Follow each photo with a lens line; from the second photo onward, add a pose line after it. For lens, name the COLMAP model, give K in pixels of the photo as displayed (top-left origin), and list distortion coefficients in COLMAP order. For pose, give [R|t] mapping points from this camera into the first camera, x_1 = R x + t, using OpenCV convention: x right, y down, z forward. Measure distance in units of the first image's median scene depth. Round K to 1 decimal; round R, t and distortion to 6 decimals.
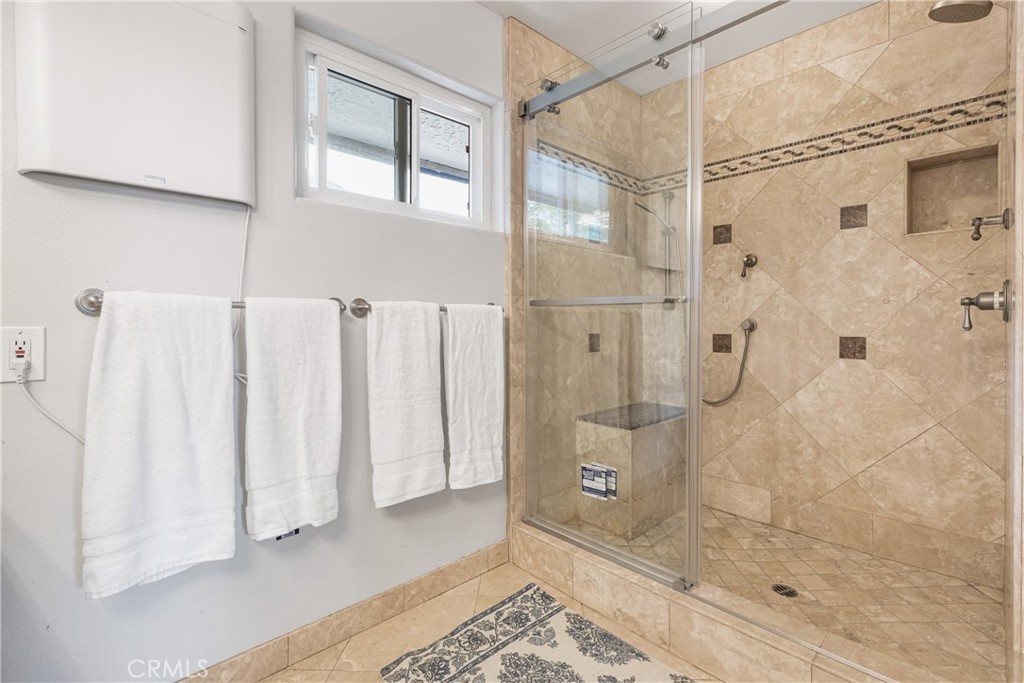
lens RADIAL K [[469.5, 0, 512.1], [0, 469.5, 329.5], [0, 0, 1]] dist [-0.000065, 0.000150]
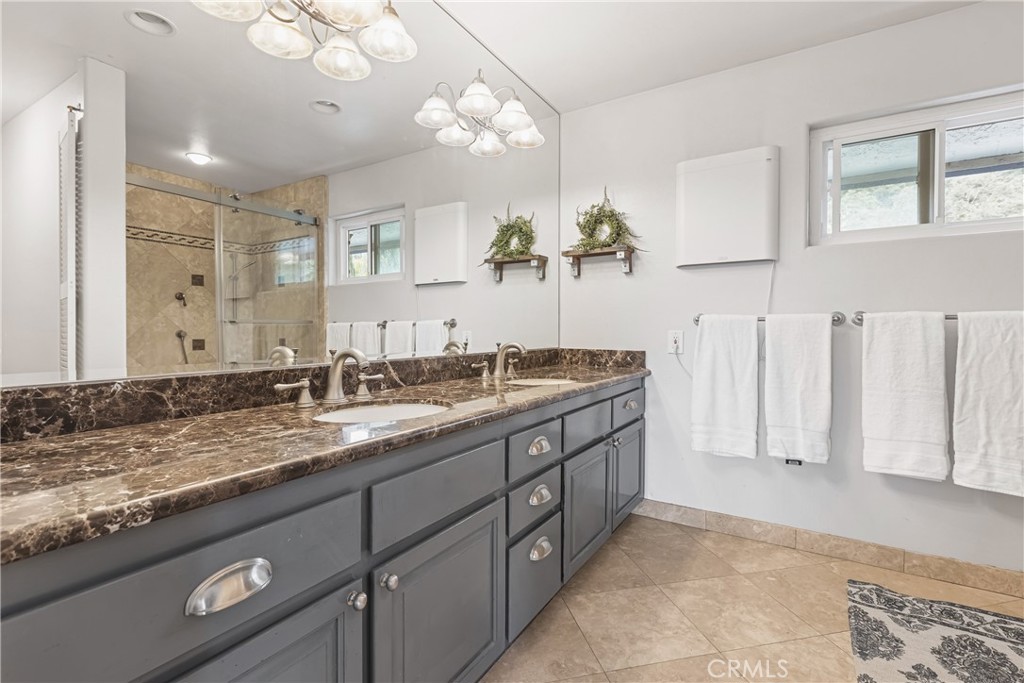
lens RADIAL K [[469.5, 0, 512.1], [0, 469.5, 329.5], [0, 0, 1]] dist [-0.000065, 0.000150]
pose [[0.253800, 0.004955, -0.967244, 0.720183], [-0.012422, 0.999921, 0.001863, -0.004669], [0.967177, 0.011542, 0.253842, -0.290318]]
